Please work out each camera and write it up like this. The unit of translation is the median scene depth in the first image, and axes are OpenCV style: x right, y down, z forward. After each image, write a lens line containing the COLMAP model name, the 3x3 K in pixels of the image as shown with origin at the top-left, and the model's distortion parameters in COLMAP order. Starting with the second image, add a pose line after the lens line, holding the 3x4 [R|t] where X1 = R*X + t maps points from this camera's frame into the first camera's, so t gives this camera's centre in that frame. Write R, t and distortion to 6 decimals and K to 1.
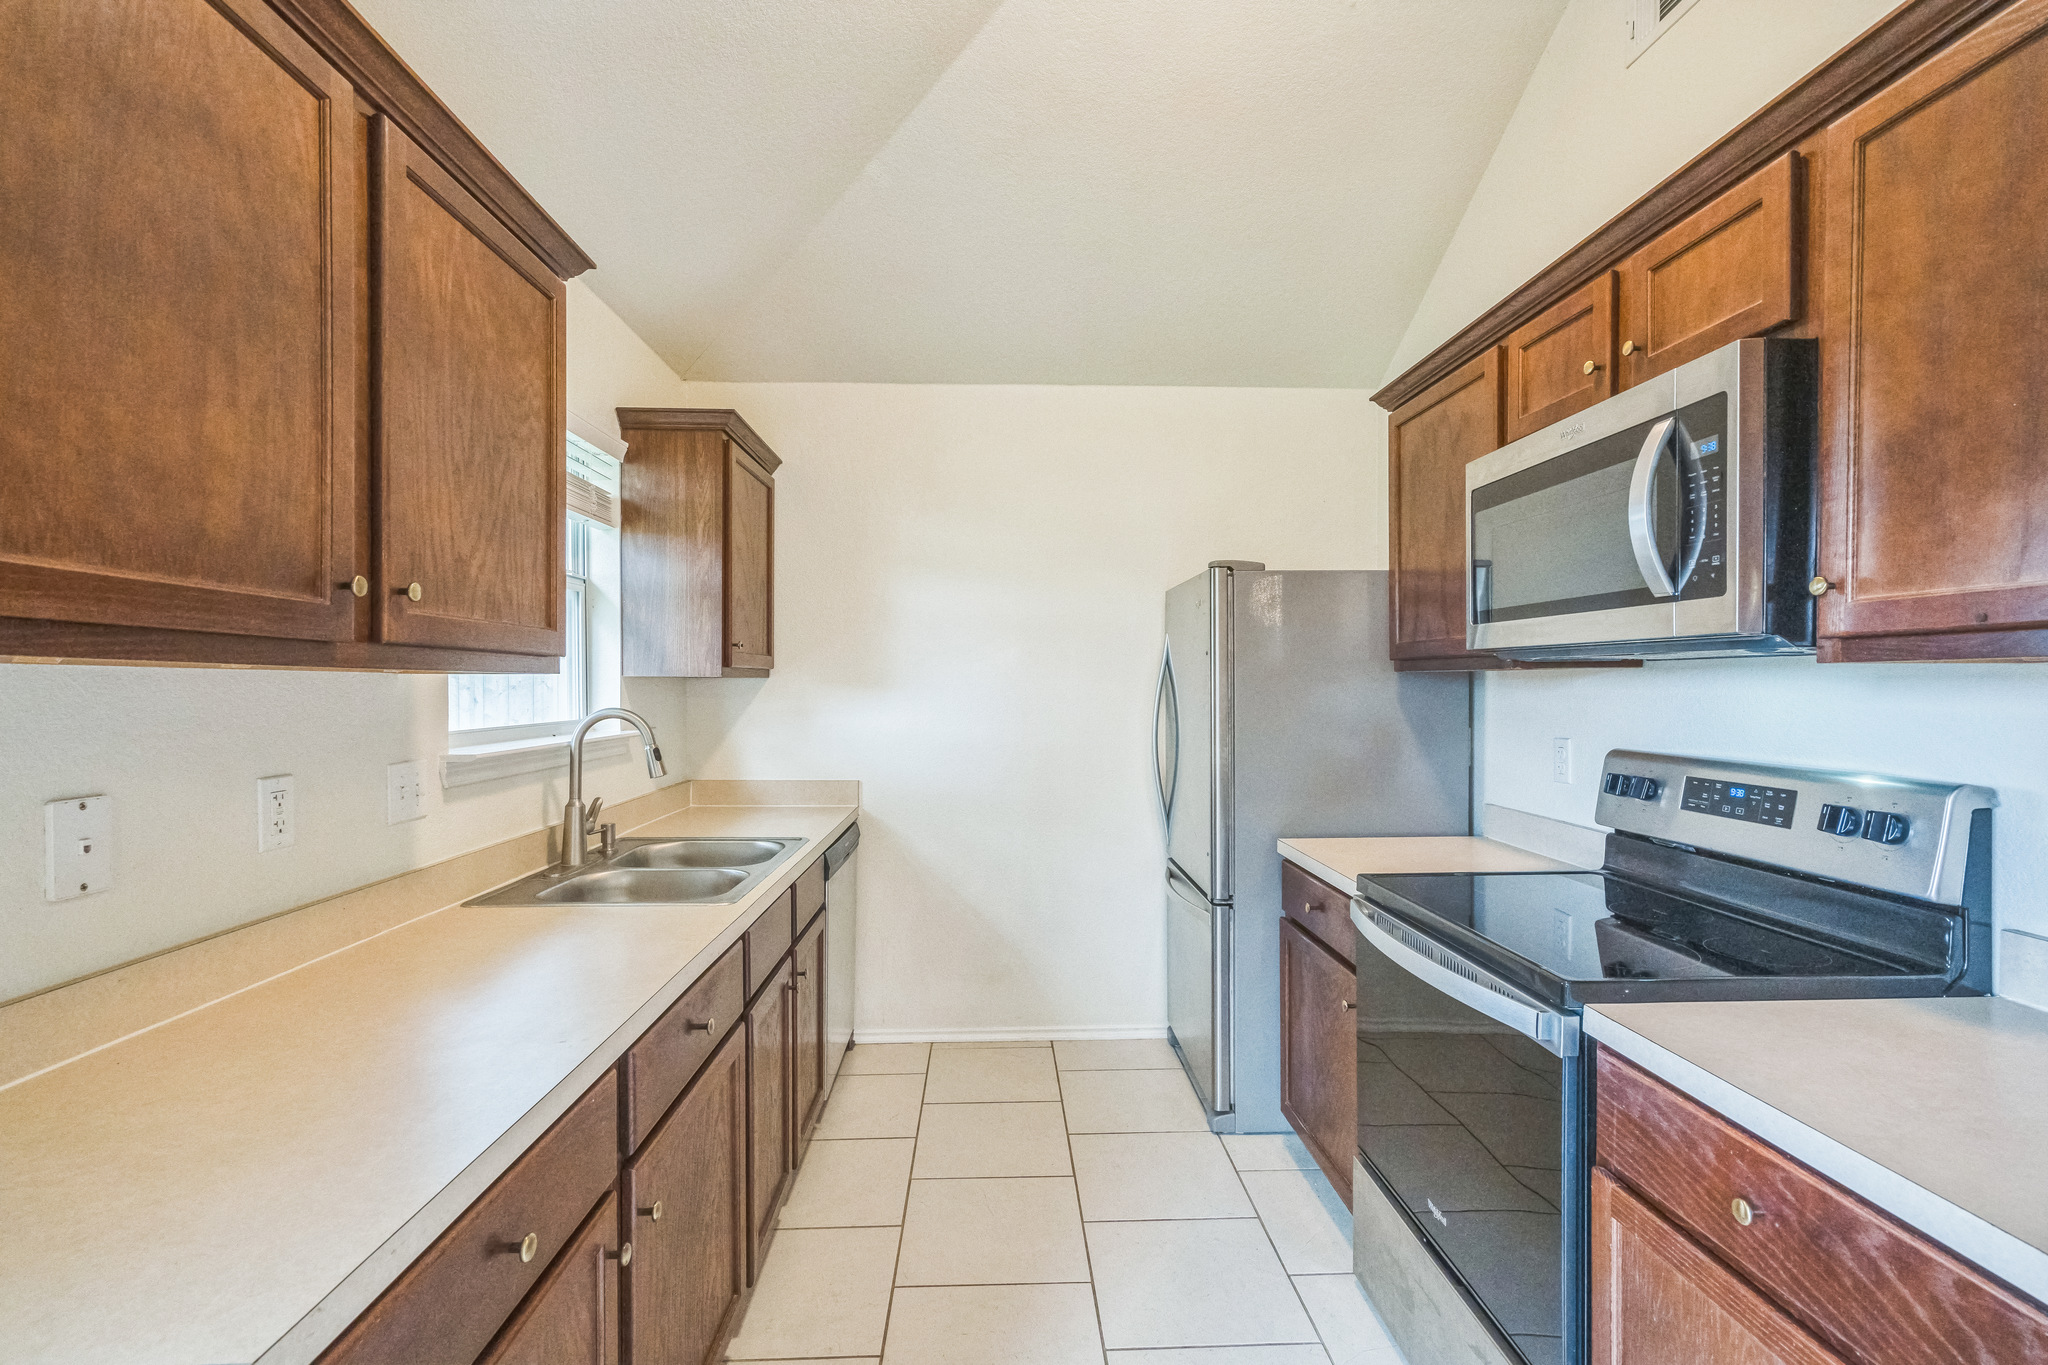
lens RADIAL K [[924.4, 0, 1024.0], [0, 924.4, 682.5], [0, 0, 1]] dist [-0.000250, -0.000118]
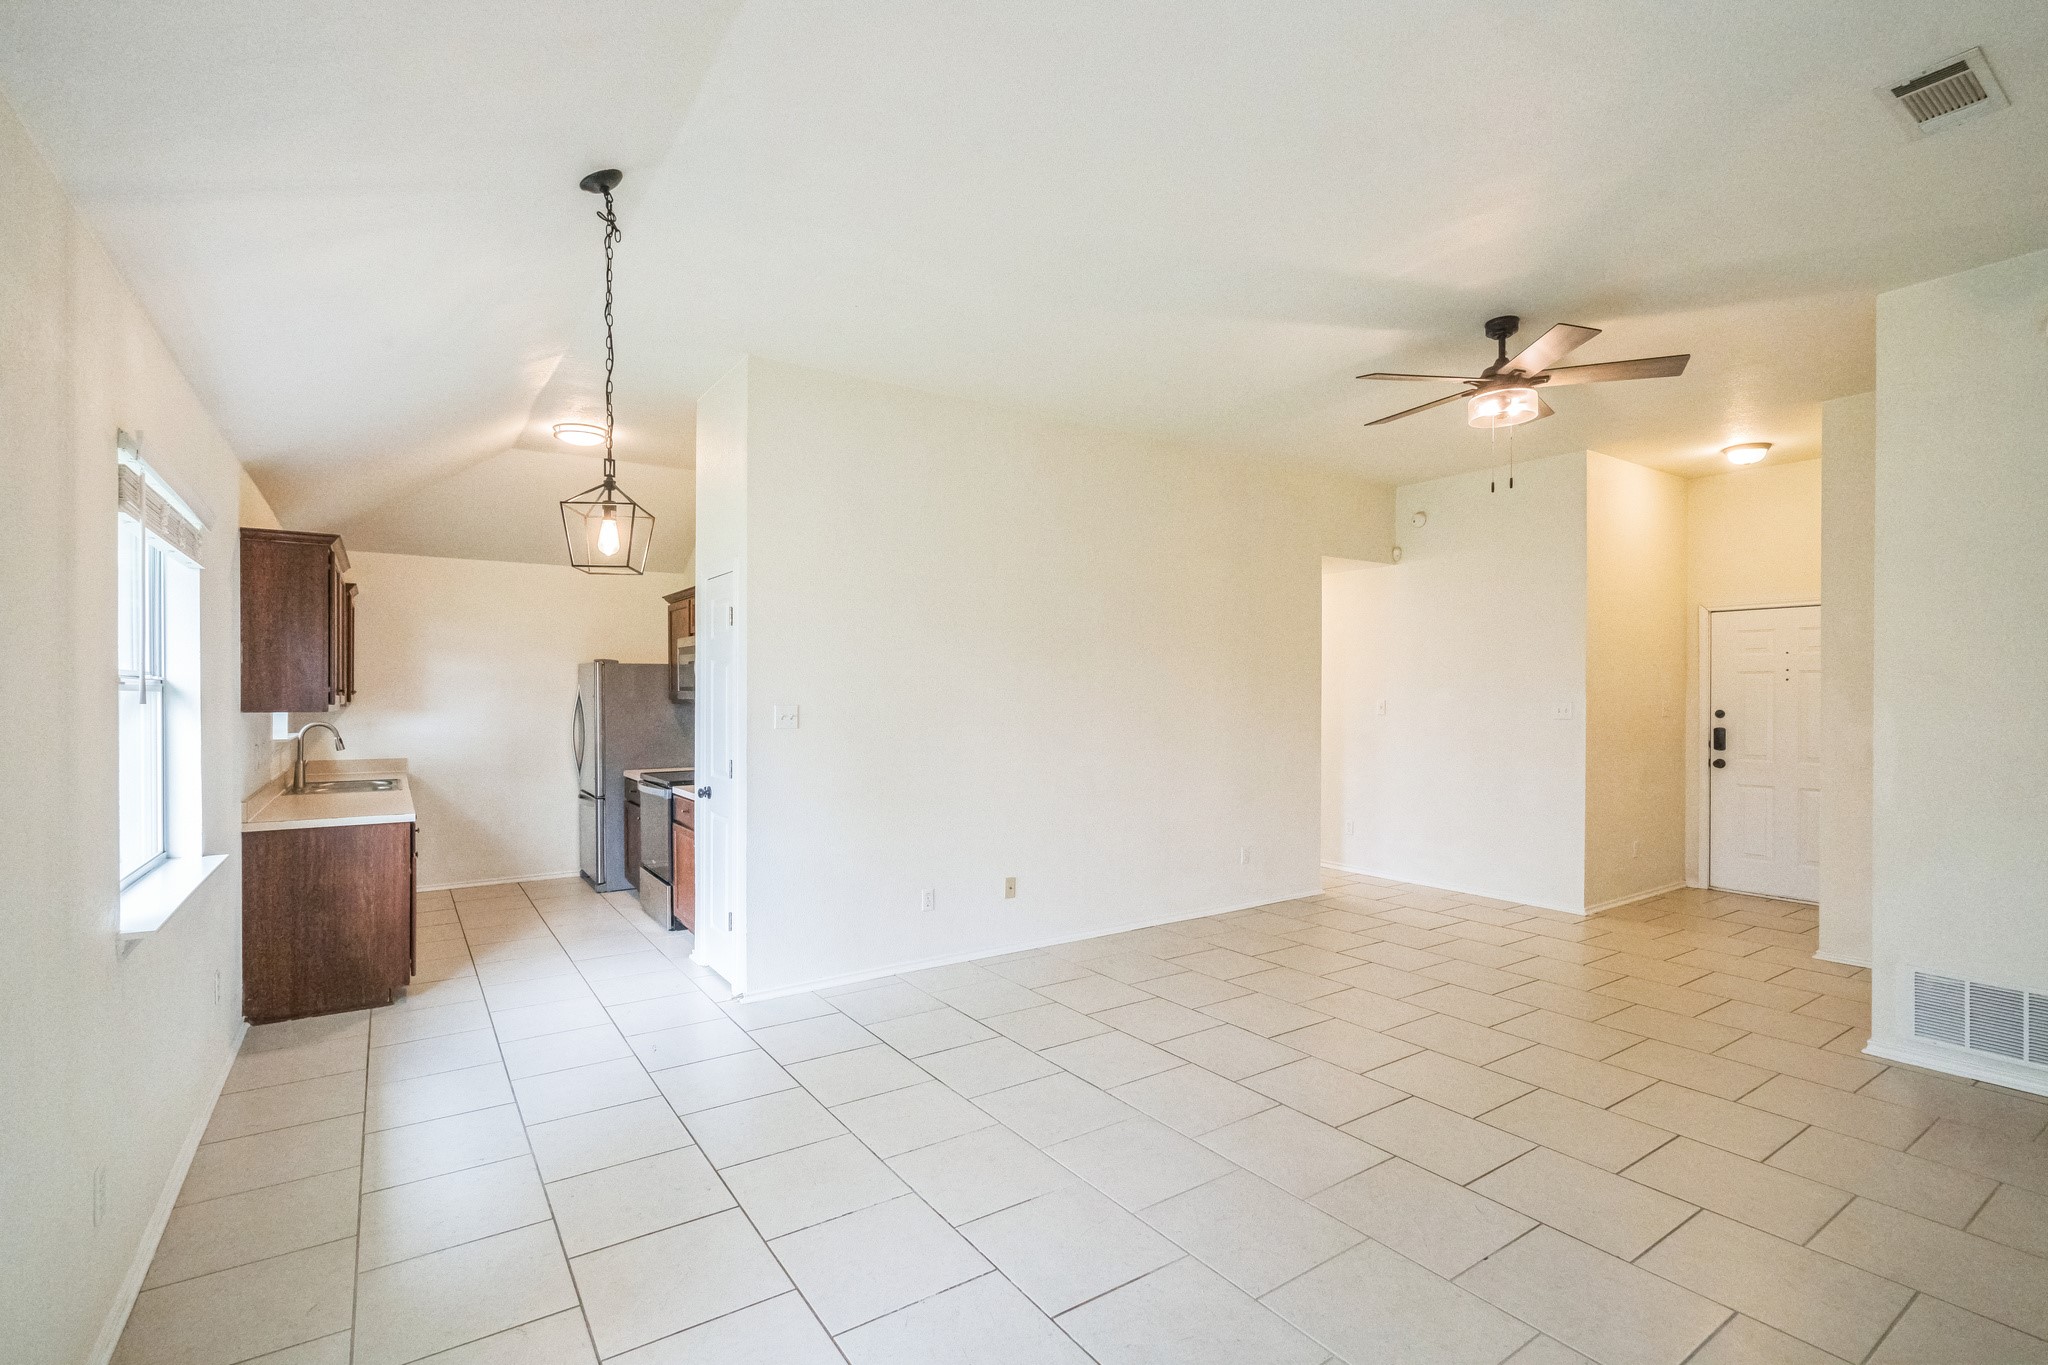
lens RADIAL K [[934.4, 0, 1021.0], [0, 934.4, 704.3], [0, 0, 1]] dist [0.000701, -0.000129]
pose [[0.847745, 0.002163, 0.530400, -0.140017], [-0.007902, 0.999932, 0.008552, -0.036178], [-0.530345, -0.011441, 0.847704, -1.536981]]
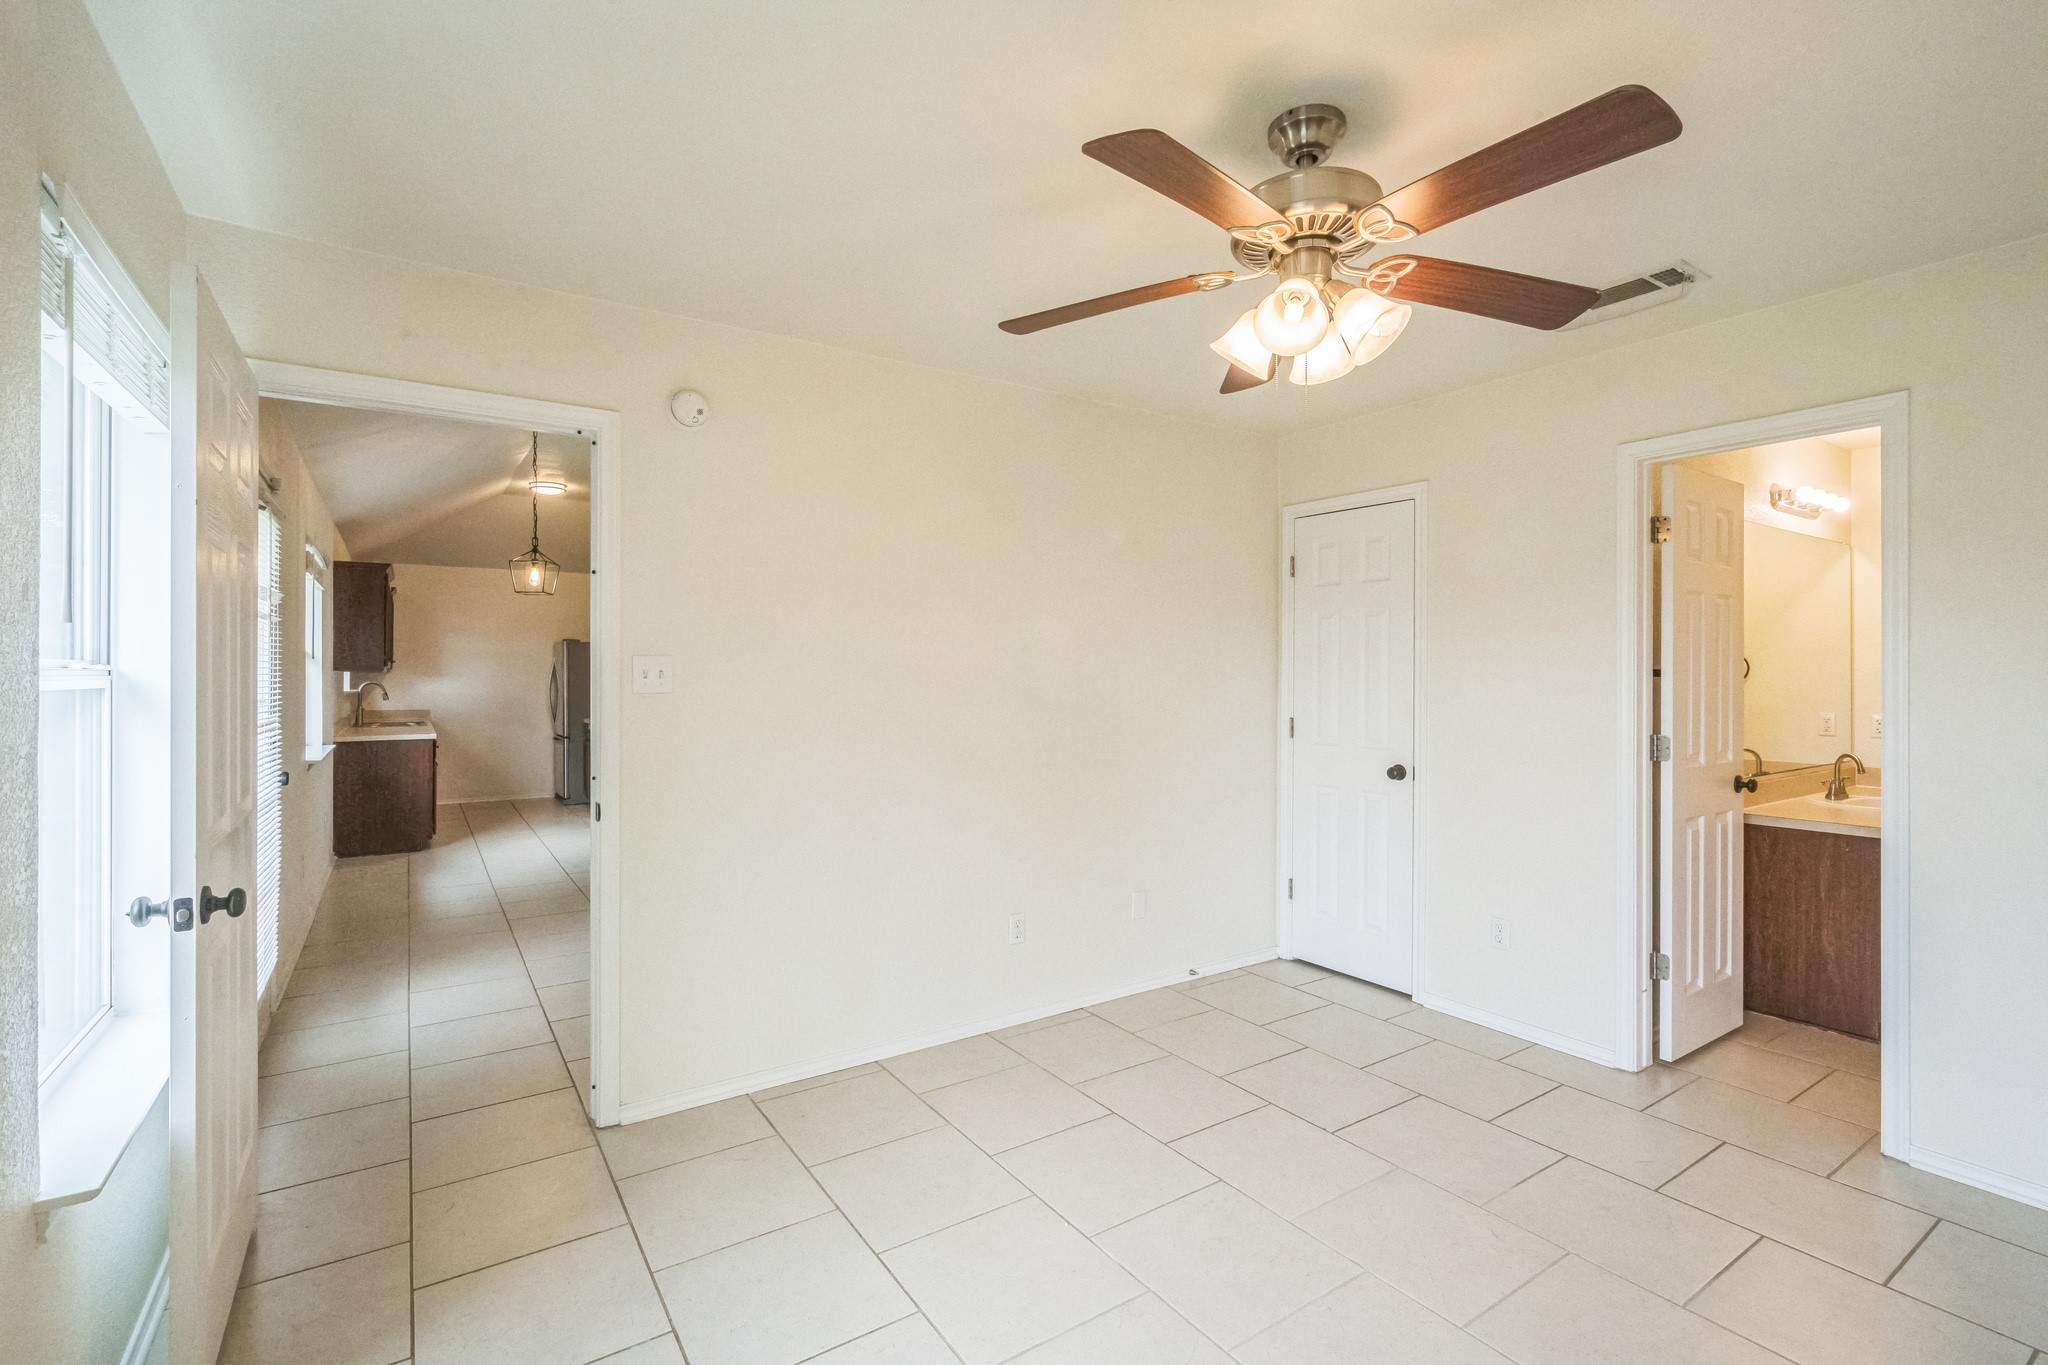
lens RADIAL K [[924.4, 0, 1024.0], [0, 924.4, 682.5], [0, 0, 1]] dist [-0.000250, -0.000118]
pose [[0.851742, 0.005100, 0.523937, -0.126475], [-0.009241, 0.999943, 0.005289, -0.002006], [-0.523880, -0.009346, 0.851741, -2.586262]]
